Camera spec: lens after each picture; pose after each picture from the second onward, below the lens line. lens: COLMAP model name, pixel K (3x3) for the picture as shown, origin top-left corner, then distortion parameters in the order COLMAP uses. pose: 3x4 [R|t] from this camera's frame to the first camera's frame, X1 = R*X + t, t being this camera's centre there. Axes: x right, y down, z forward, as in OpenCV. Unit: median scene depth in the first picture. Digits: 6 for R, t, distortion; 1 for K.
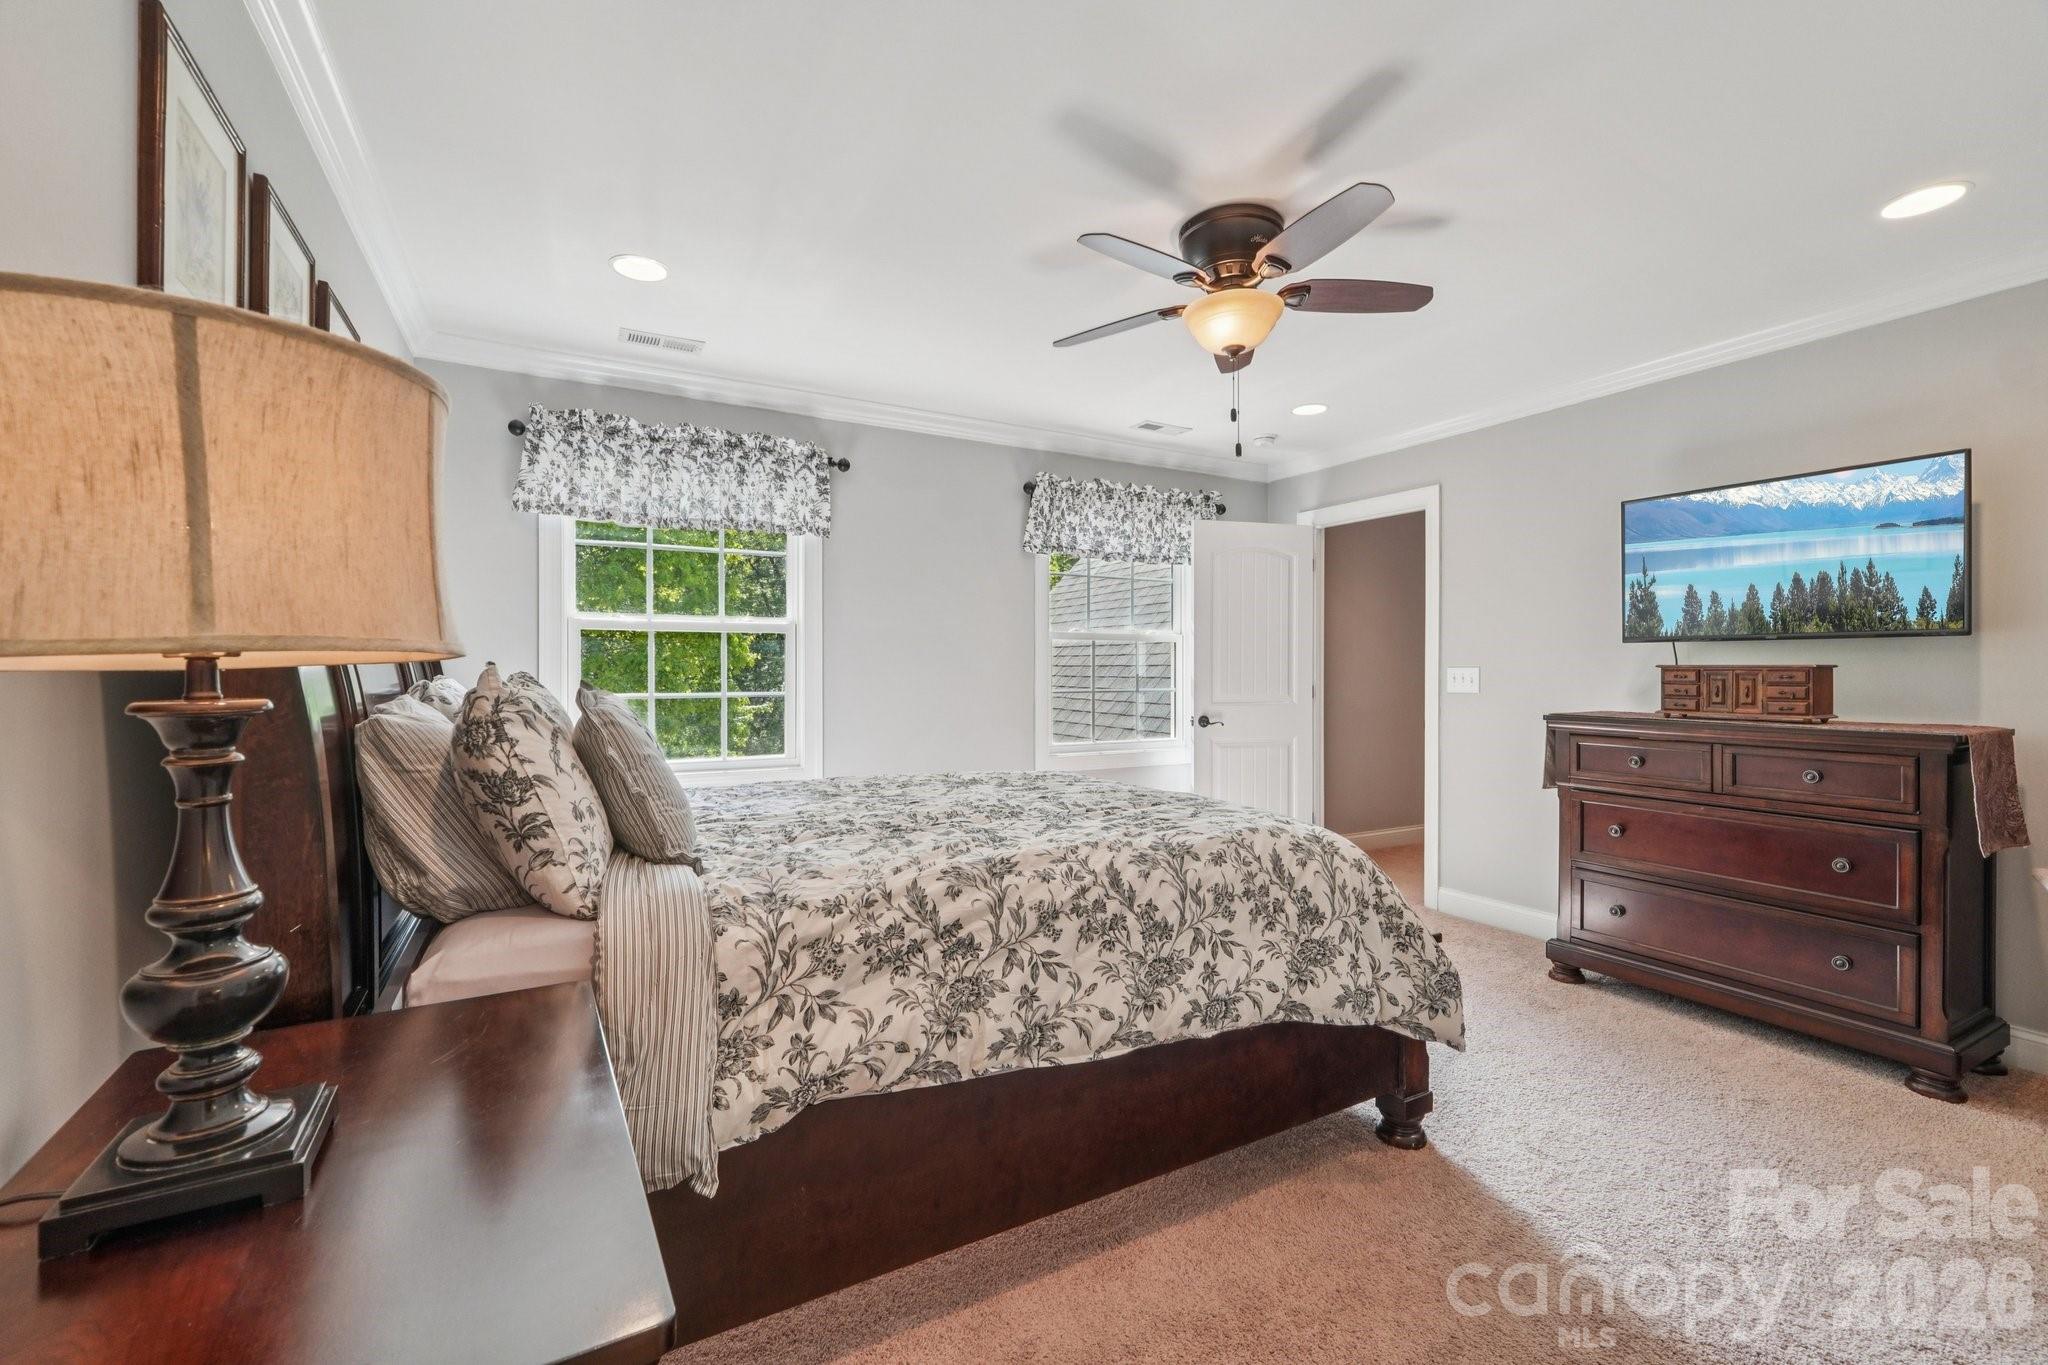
lens RADIAL K [[862.2, 0, 1022.7], [0, 862.2, 676.5], [0, 0, 1]] dist [-0.016713, 0.006852]
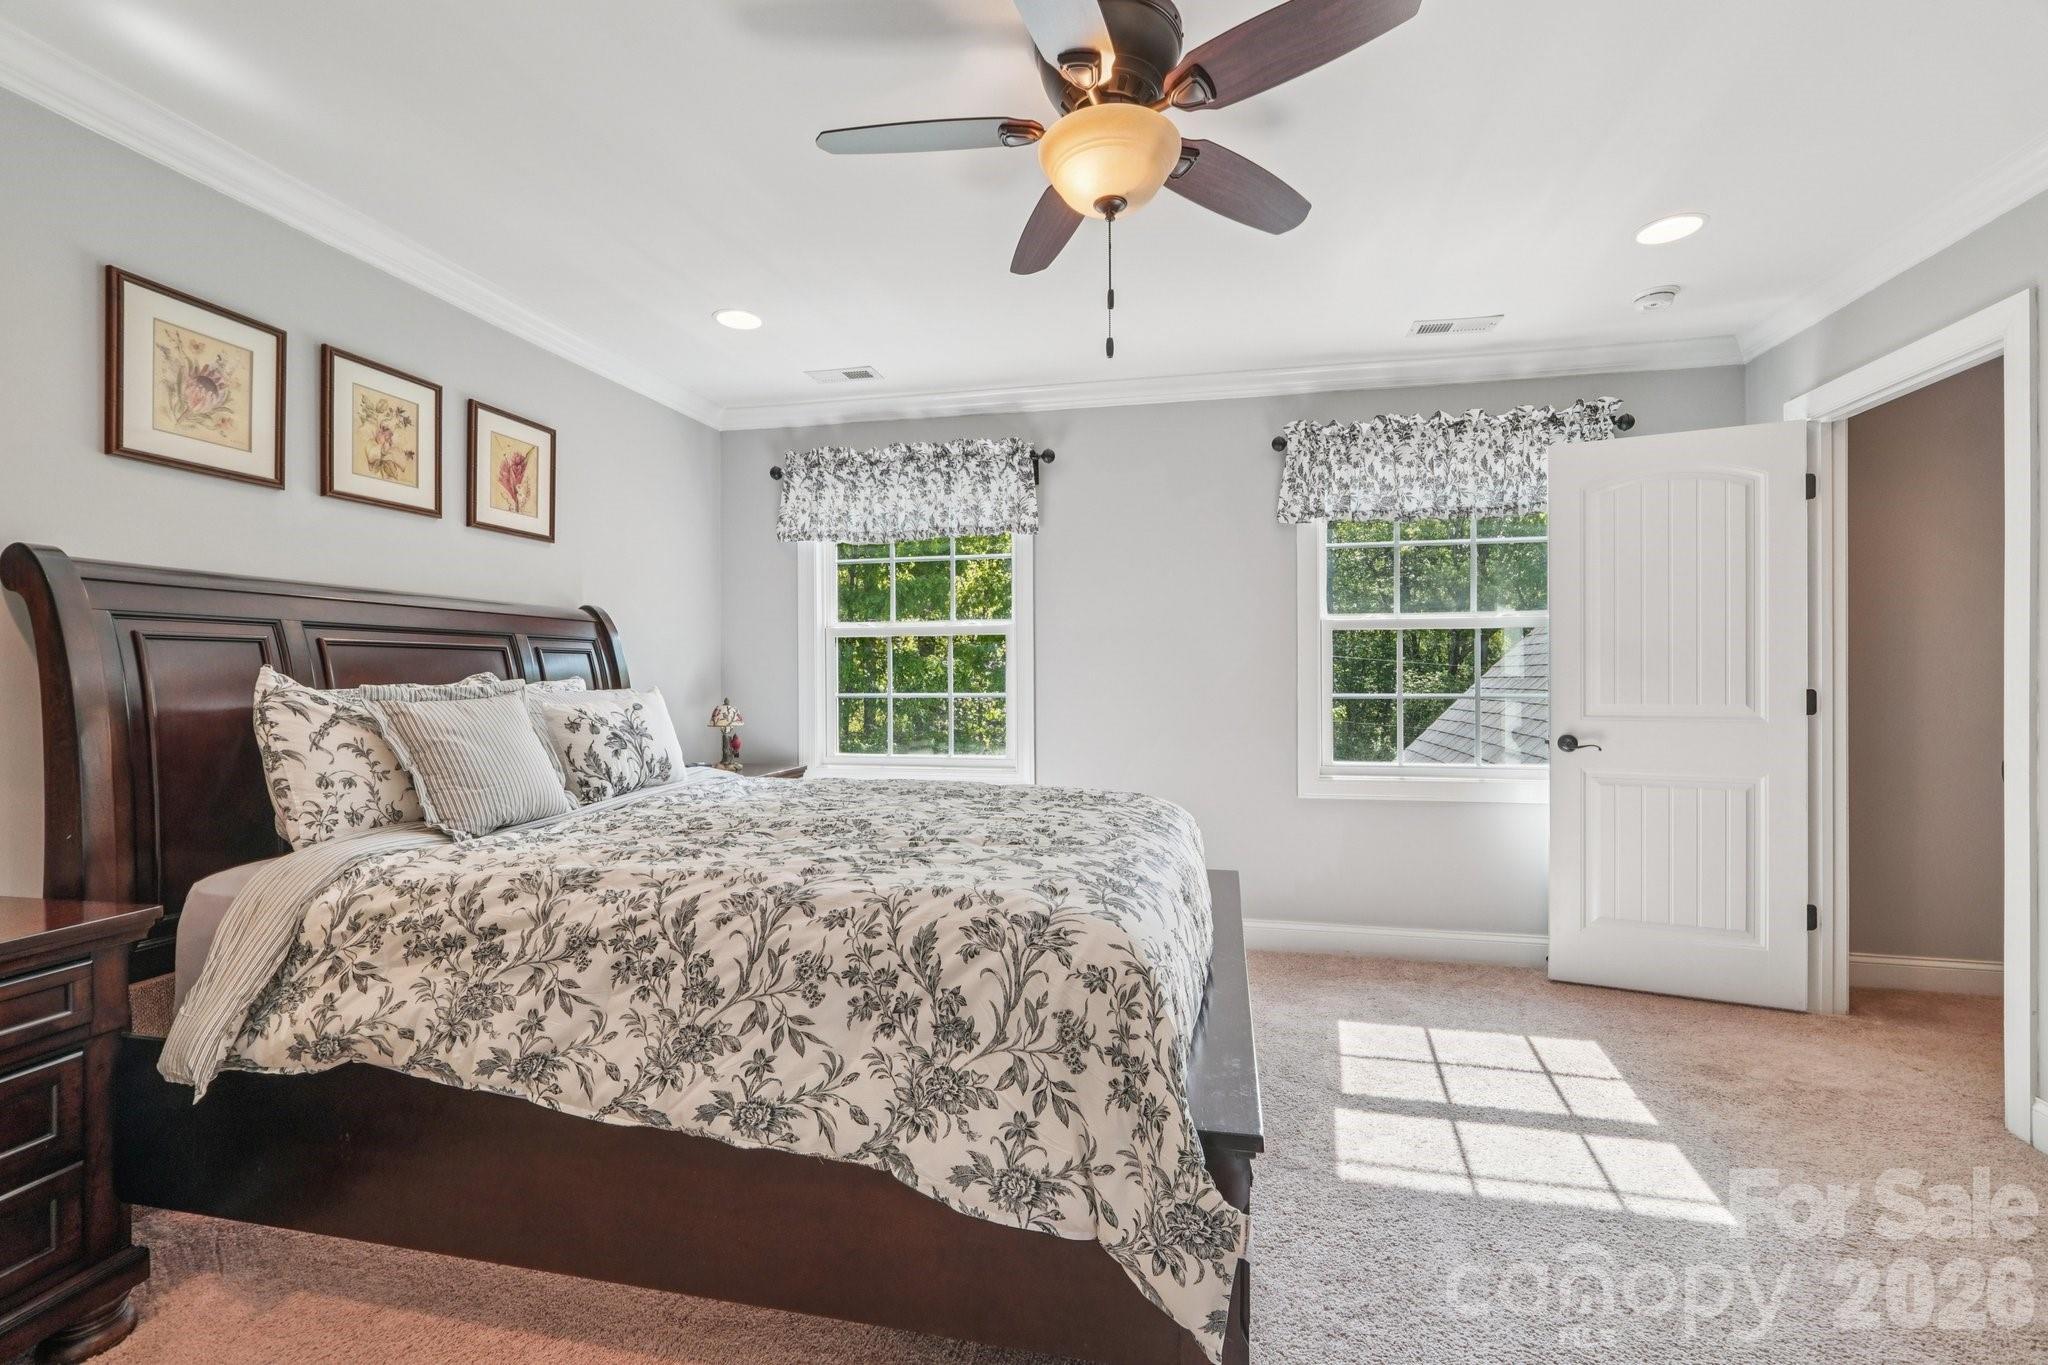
lens RADIAL K [[863.9, 0, 1020.6], [0, 863.9, 679.2], [0, 0, 1]] dist [-0.020296, 0.008171]
pose [[0.752321, -0.001700, -0.658795, 0.786490], [0.001078, 0.999999, -0.001350, 0.005840], [0.658796, 0.000305, 0.752321, 0.515347]]
